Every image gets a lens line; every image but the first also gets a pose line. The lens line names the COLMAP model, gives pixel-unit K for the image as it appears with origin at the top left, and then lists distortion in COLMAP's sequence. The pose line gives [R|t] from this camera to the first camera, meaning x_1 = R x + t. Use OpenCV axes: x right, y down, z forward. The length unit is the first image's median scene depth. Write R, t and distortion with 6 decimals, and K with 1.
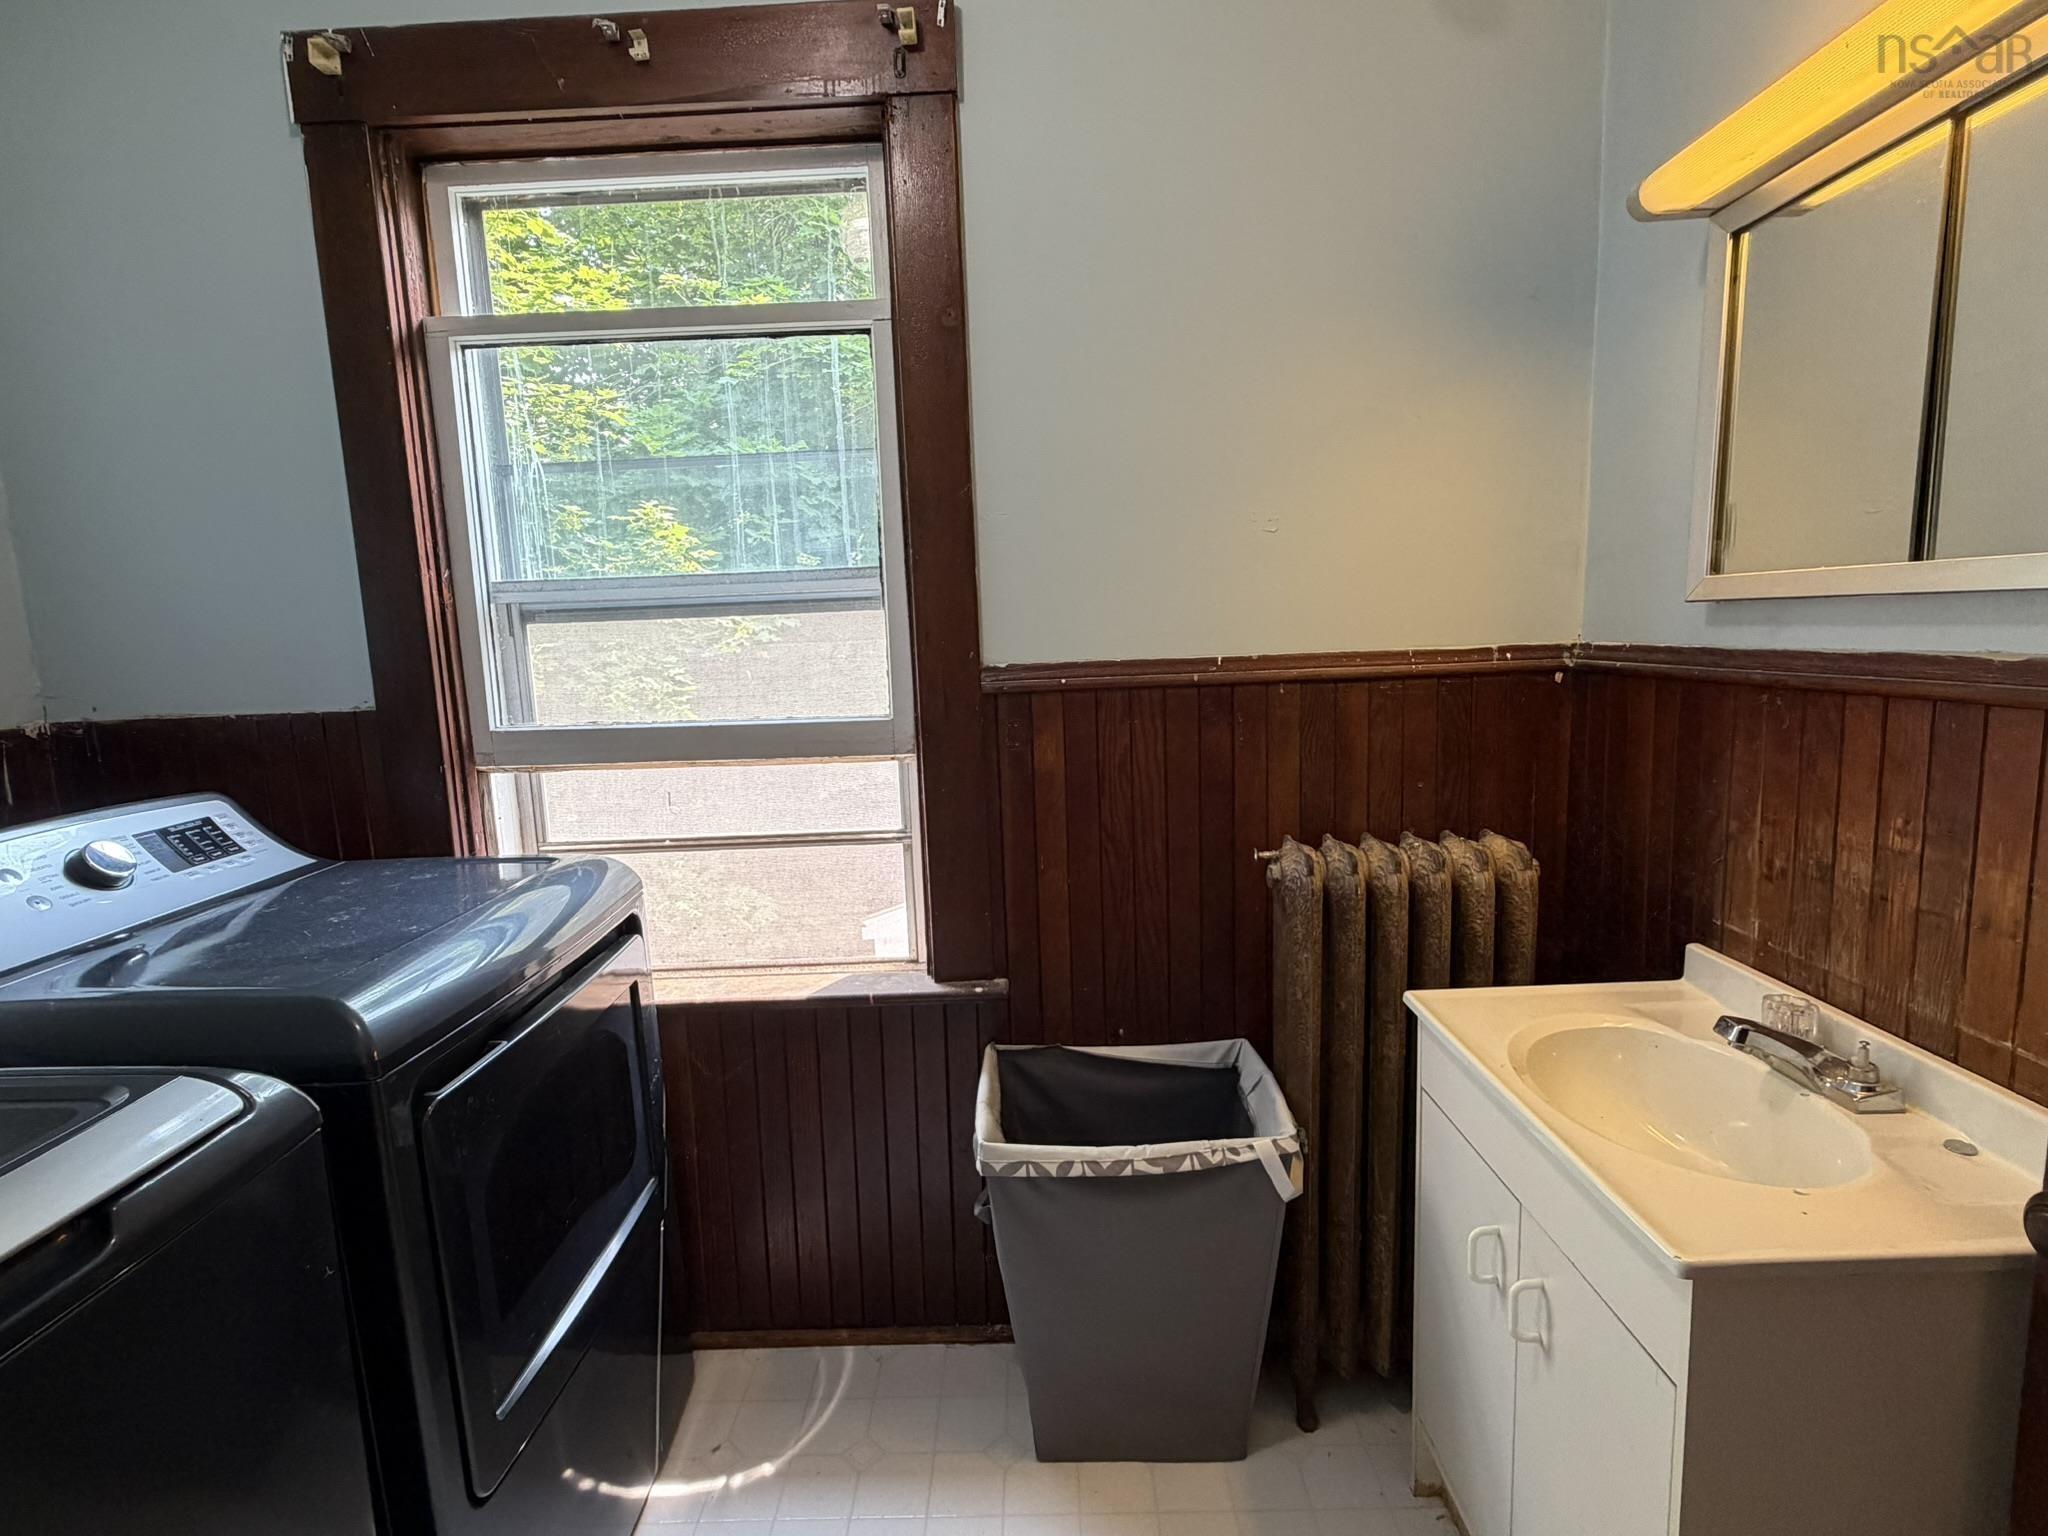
lens RADIAL K [[1003.0, 0, 1024.0], [0, 1003.0, 768.0], [0, 0, 1]] dist [0.002543, 0.000286]
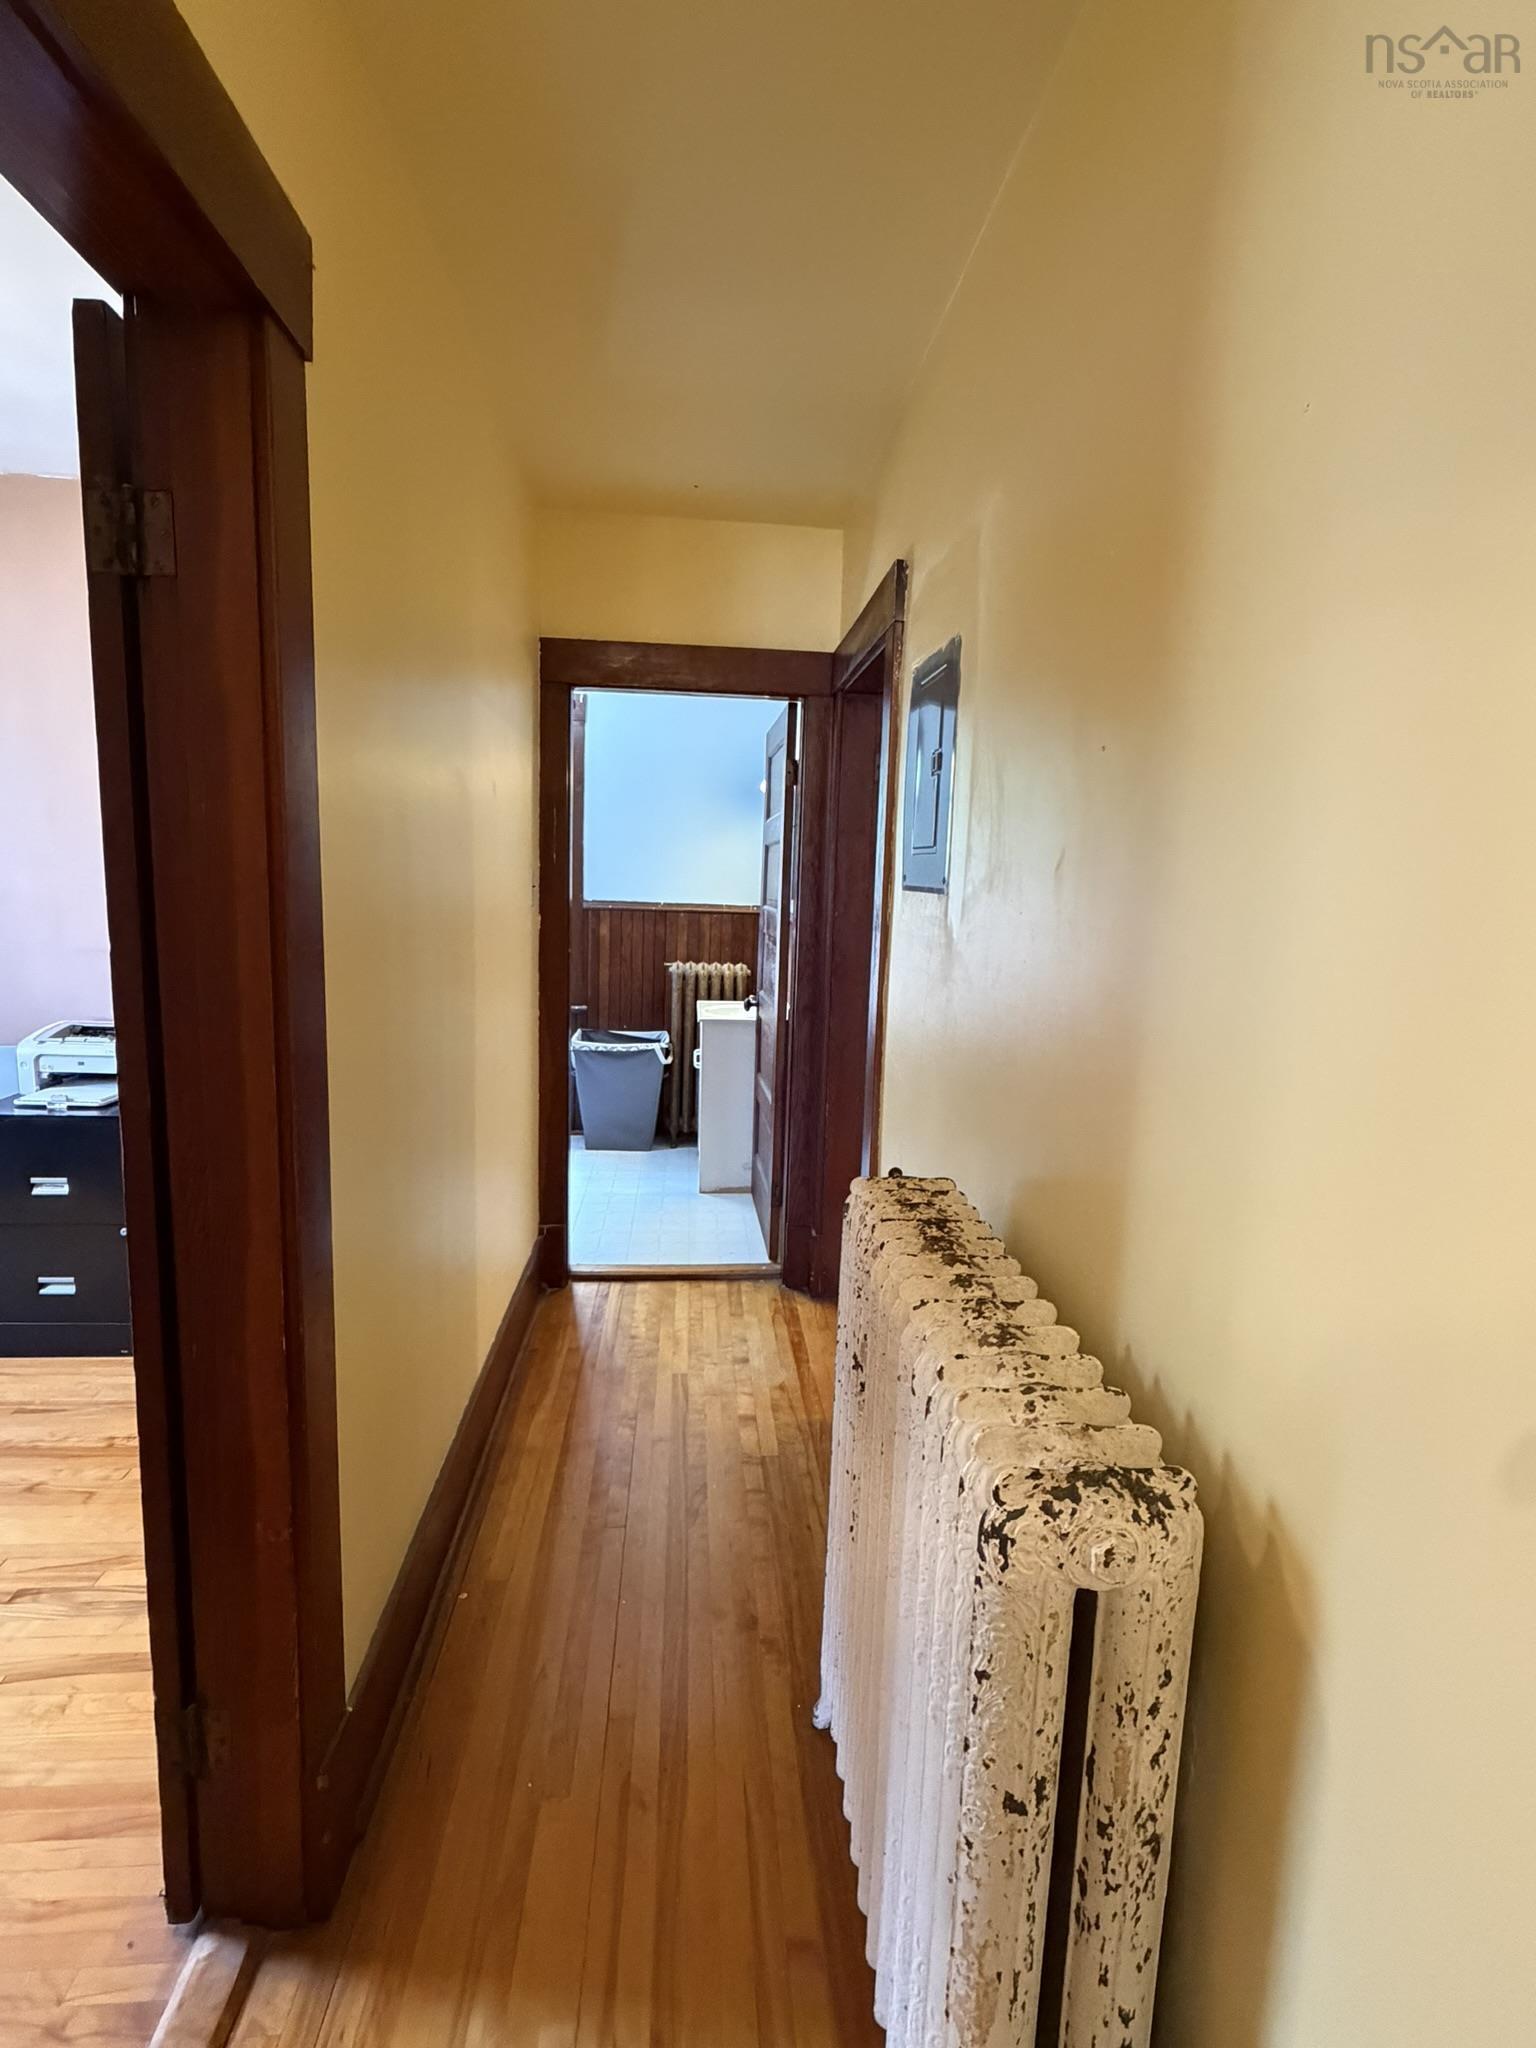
lens RADIAL K [[1003.0, 0, 768.0], [0, 1003.0, 1024.0], [0, 0, 1]] dist [0.002543, 0.000286]
pose [[0.994475, 0.055783, 0.088924, 0.269250], [-0.056140, 0.998422, 0.001514, 0.240480], [-0.088700, -0.006498, 0.996037, -2.108893]]
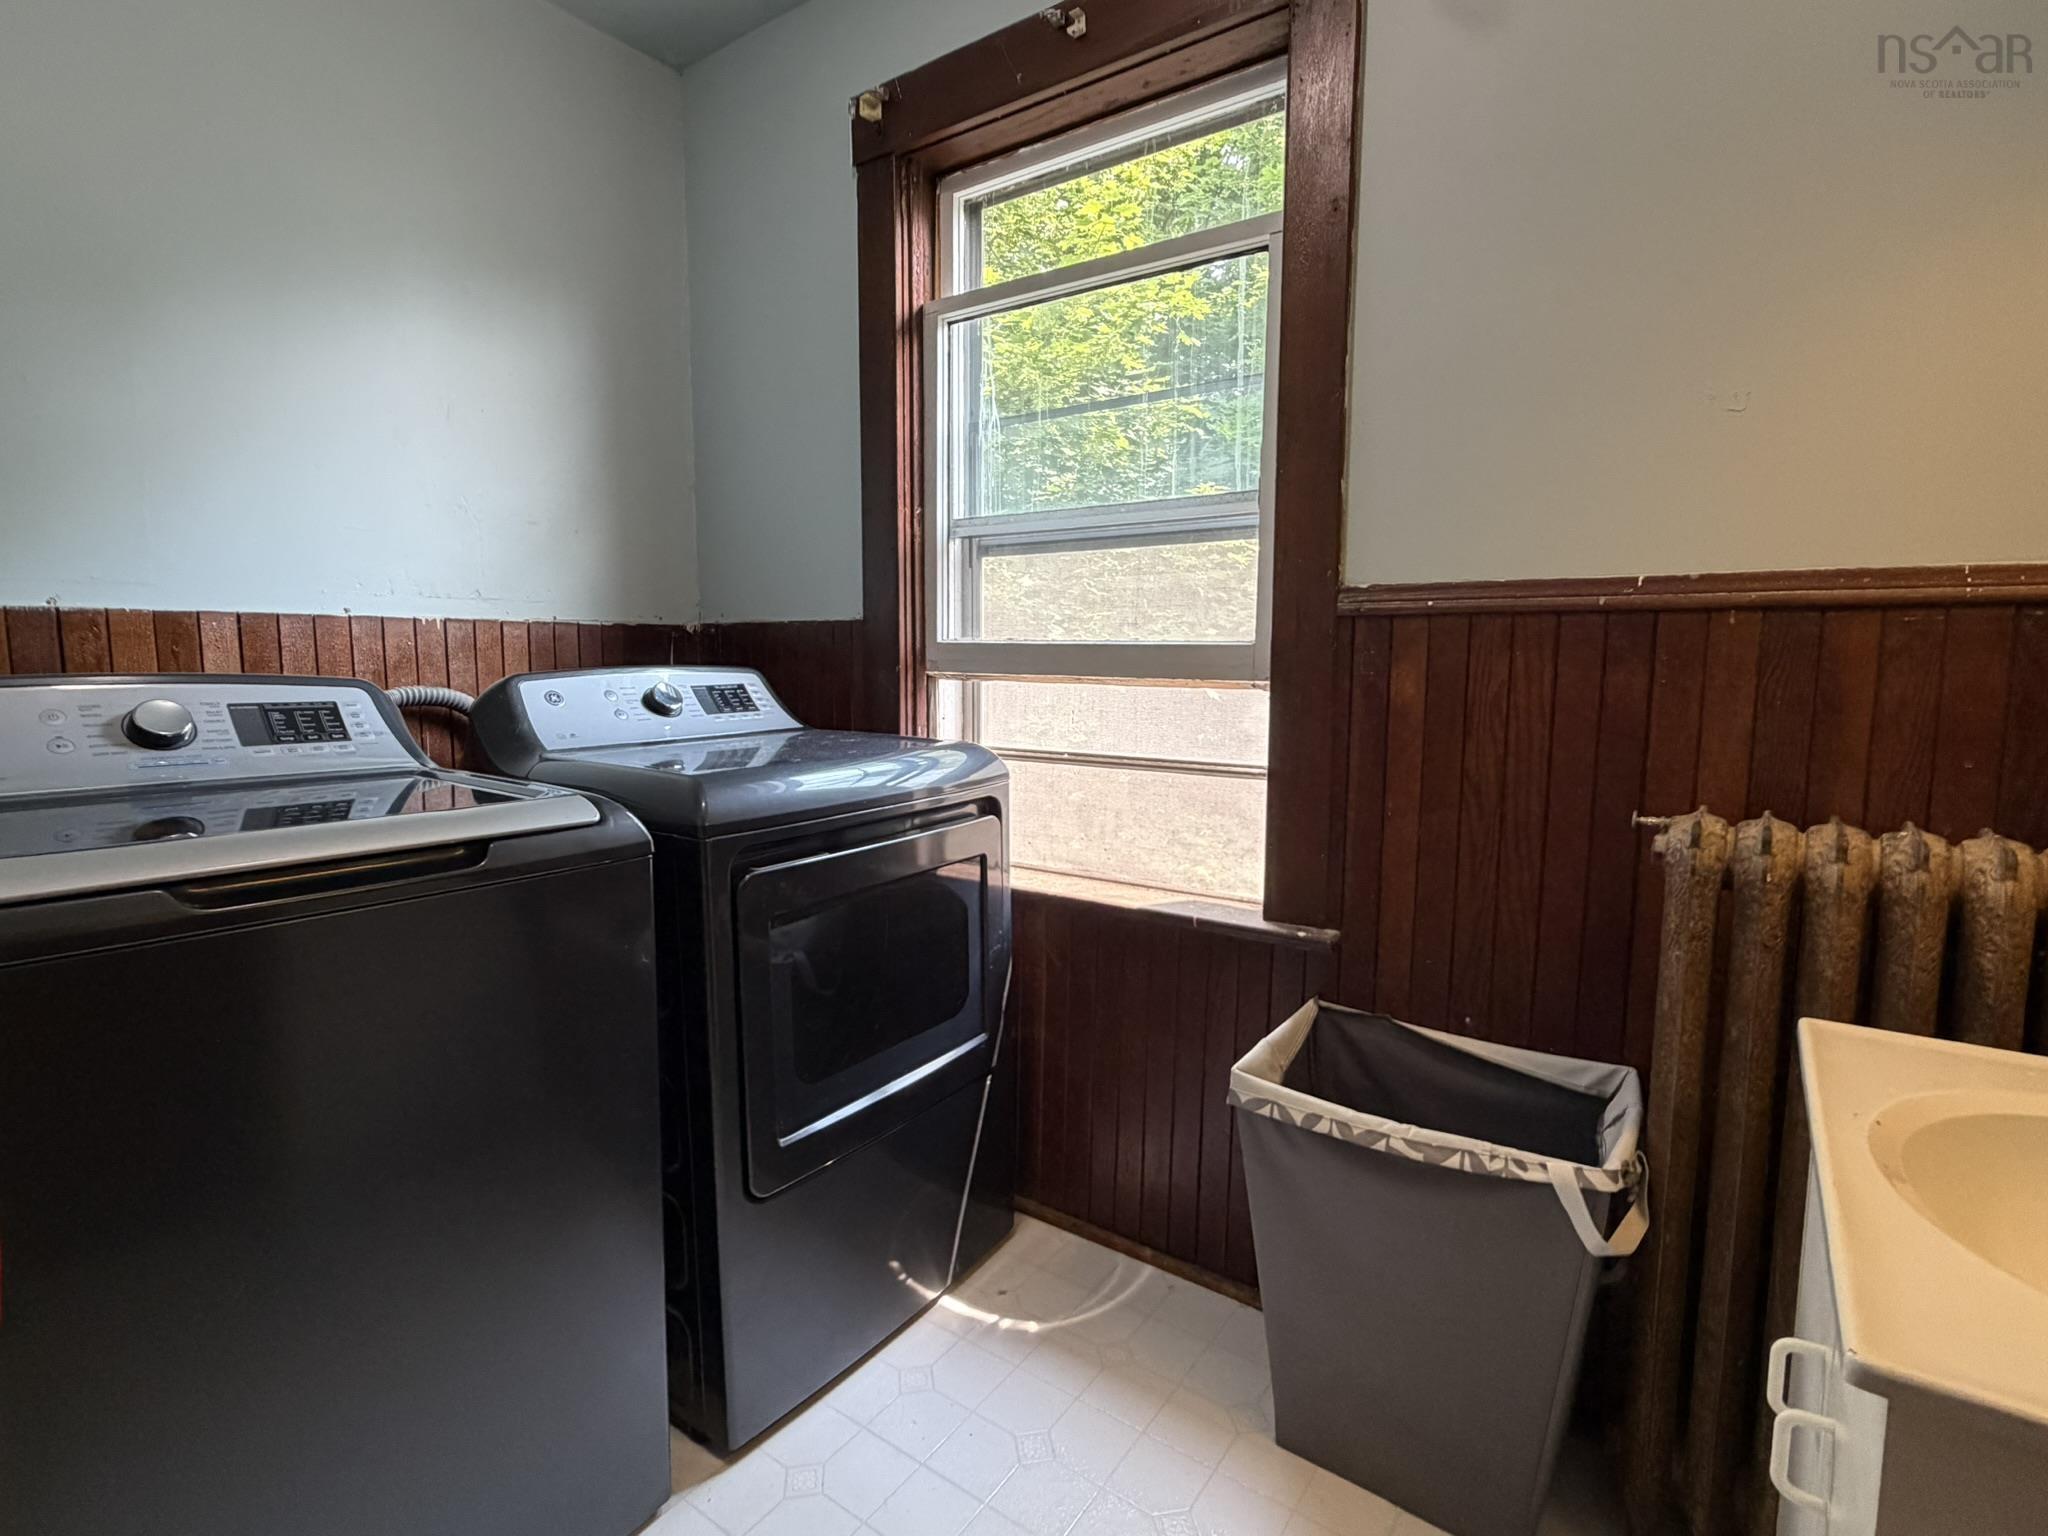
lens RADIAL K [[1010.9, 0, 1024.0], [0, 1010.9, 768.0], [0, 0, 1]] dist [-0.005429, 0.011895]
pose [[0.815858, 0.106174, -0.568422, 0.270342], [-0.116023, 0.993066, 0.018964, 0.082321], [0.566494, 0.050478, 0.822519, 0.074659]]
